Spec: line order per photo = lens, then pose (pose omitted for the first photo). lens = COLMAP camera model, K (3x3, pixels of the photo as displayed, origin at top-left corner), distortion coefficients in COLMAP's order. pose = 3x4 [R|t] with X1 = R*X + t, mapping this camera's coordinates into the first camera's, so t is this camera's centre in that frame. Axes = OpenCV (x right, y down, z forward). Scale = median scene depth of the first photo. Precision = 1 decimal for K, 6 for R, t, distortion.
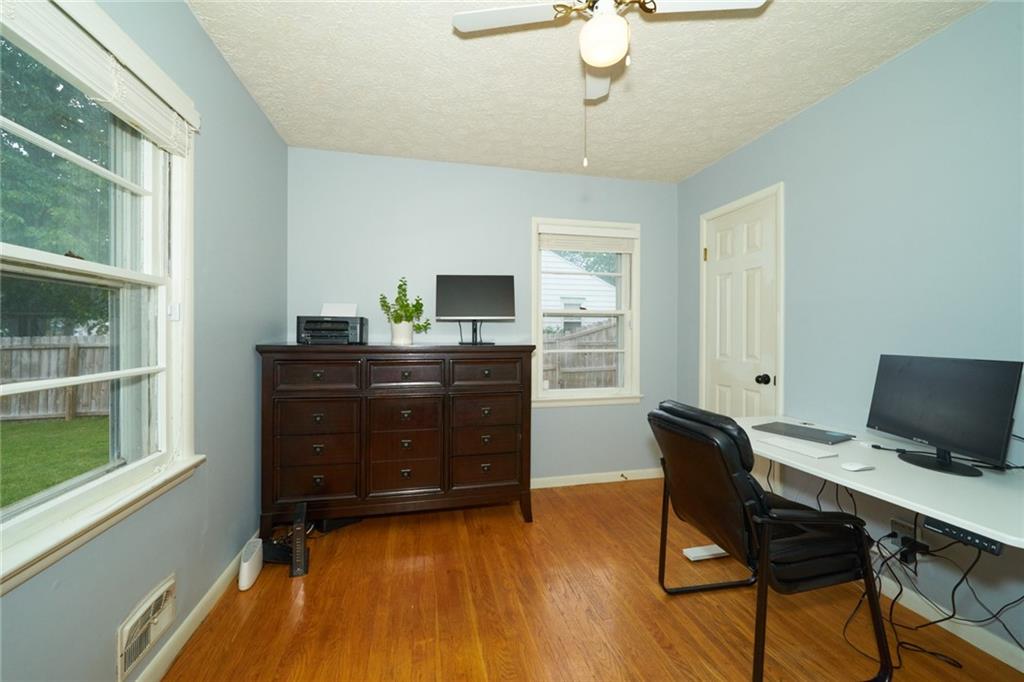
lens RADIAL K [[402.5, 0, 509.5], [0, 402.5, 339.2], [0, 0, 1]] dist [-0.010101, -0.000357]
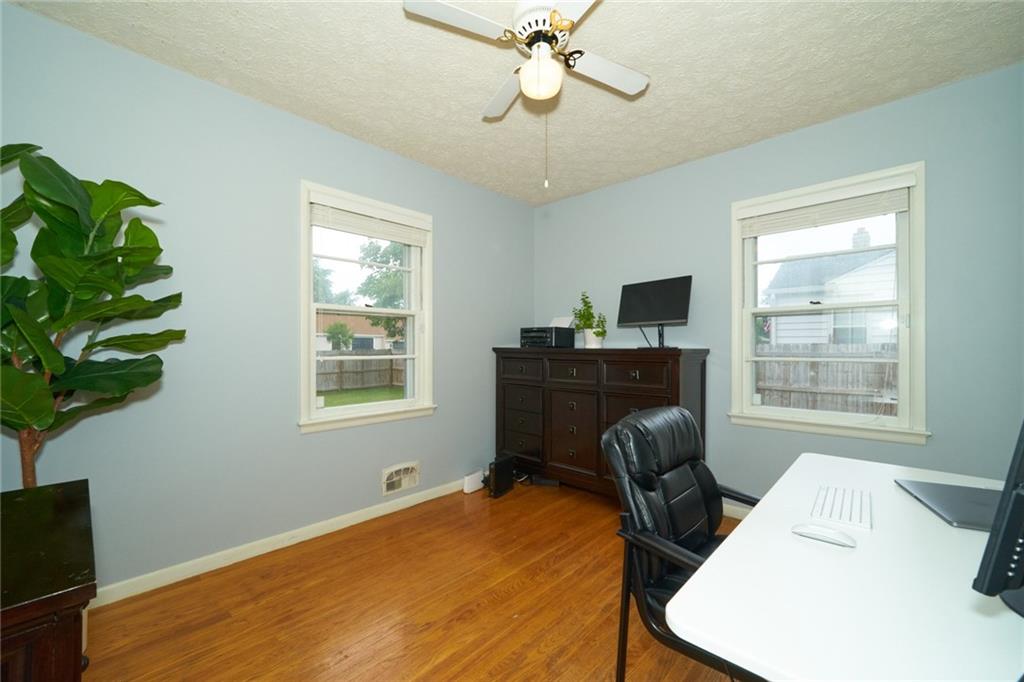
lens RADIAL K [[402.5, 0, 506.6], [0, 402.5, 341.0], [0, 0, 1]] dist [-0.010101, -0.000357]
pose [[0.571996, -0.008487, -0.820212, 0.616458], [-0.008050, 0.999840, -0.015959, 0.013775], [0.820217, 0.015732, 0.571836, 0.128252]]
